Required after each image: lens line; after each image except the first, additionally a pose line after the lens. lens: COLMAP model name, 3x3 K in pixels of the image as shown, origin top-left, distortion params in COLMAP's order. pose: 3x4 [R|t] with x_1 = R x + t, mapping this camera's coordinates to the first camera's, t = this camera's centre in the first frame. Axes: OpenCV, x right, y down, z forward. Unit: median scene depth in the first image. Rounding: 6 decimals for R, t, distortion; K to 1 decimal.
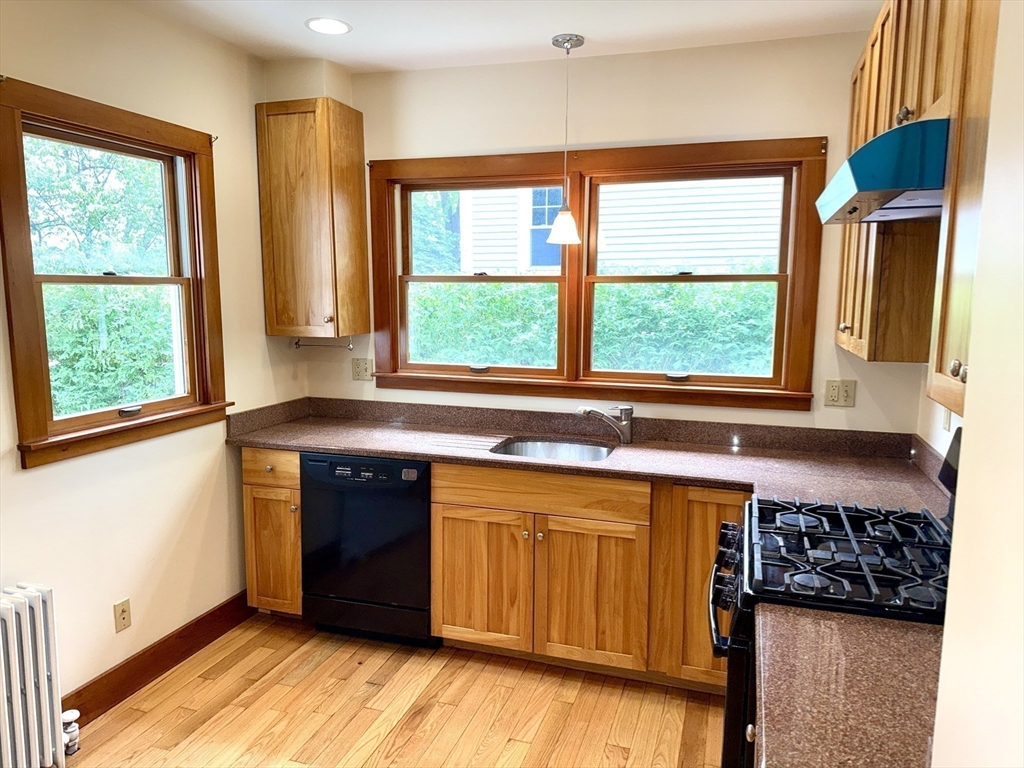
lens RADIAL K [[724.1, 0, 518.6], [0, 724.1, 394.3], [0, 0, 1]] dist [0.065454, -0.077959]
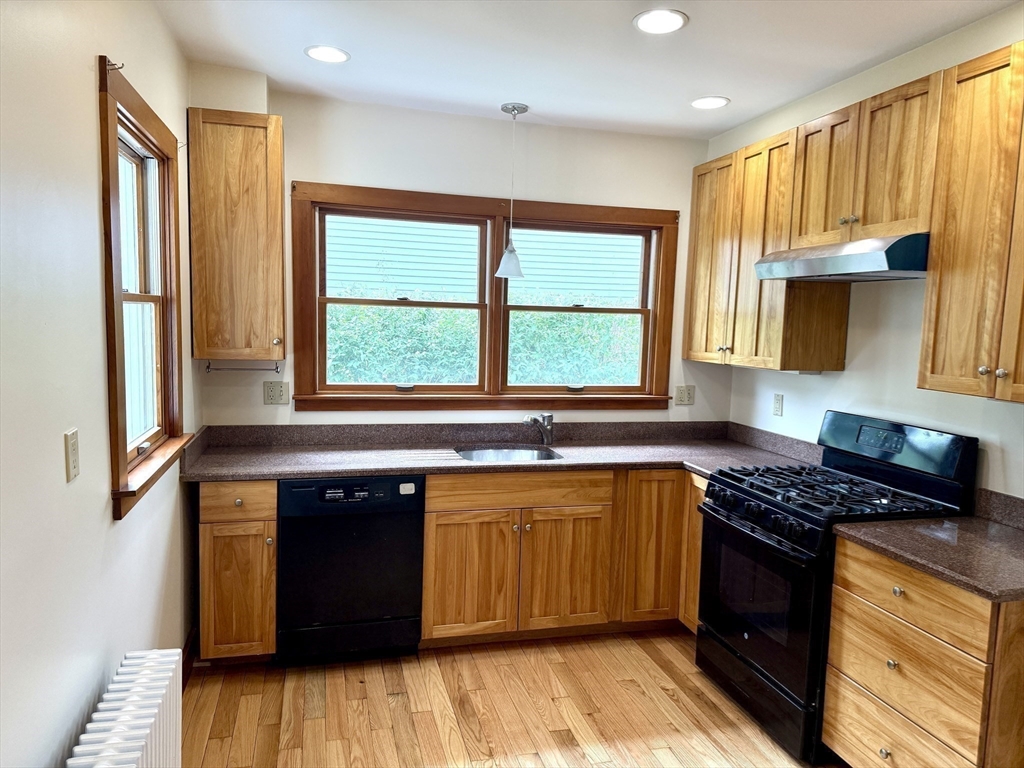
lens RADIAL K [[724.1, 0, 510.1], [0, 724.1, 391.4], [0, 0, 1]] dist [0.065454, -0.077959]
pose [[0.835075, -0.038617, 0.548779, -0.562216], [0.053810, 0.998484, -0.011620, -0.009791], [-0.547498, 0.039234, 0.835886, 0.027517]]
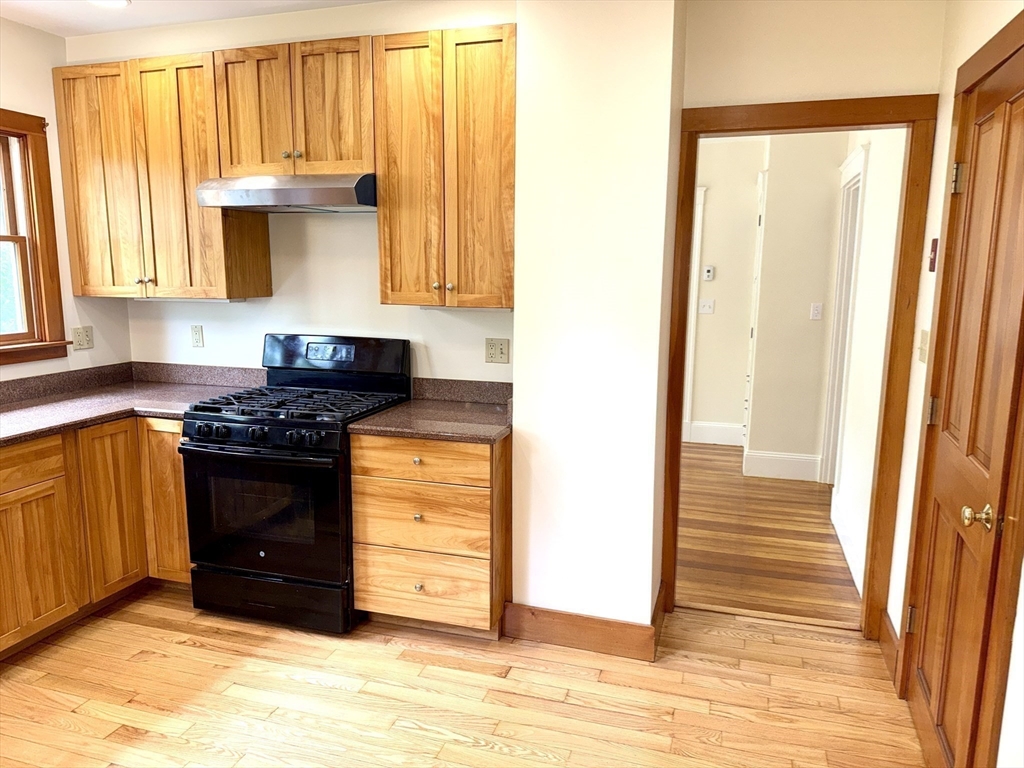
lens RADIAL K [[724.1, 0, 533.7], [0, 724.1, 391.7], [0, 0, 1]] dist [0.065454, -0.077959]
pose [[-0.023745, -0.184712, 0.982506, -0.741120], [0.135229, 0.973157, 0.186223, -0.037593], [-0.990530, 0.137285, 0.001871, 0.261480]]
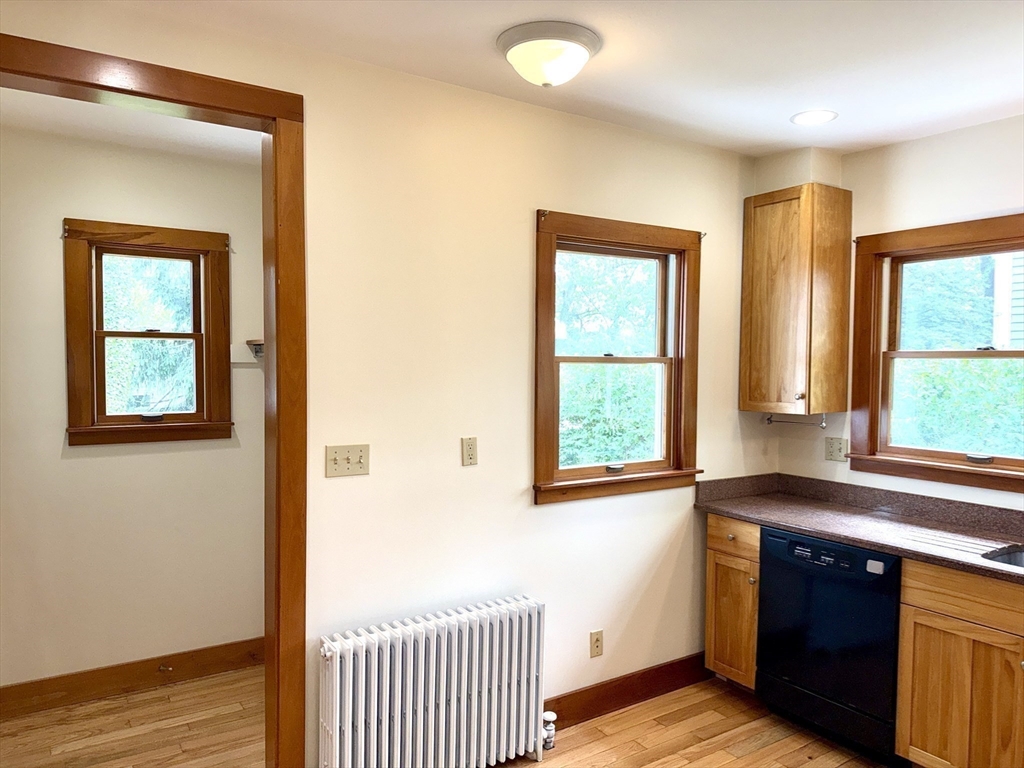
lens RADIAL K [[724.1, 0, 509.0], [0, 724.1, 395.6], [0, 0, 1]] dist [0.065454, -0.077959]
pose [[0.781277, 0.028799, -0.623519, 0.055126], [-0.092059, 0.993327, -0.069471, 0.002425], [0.617358, 0.111677, 0.778715, -0.030819]]
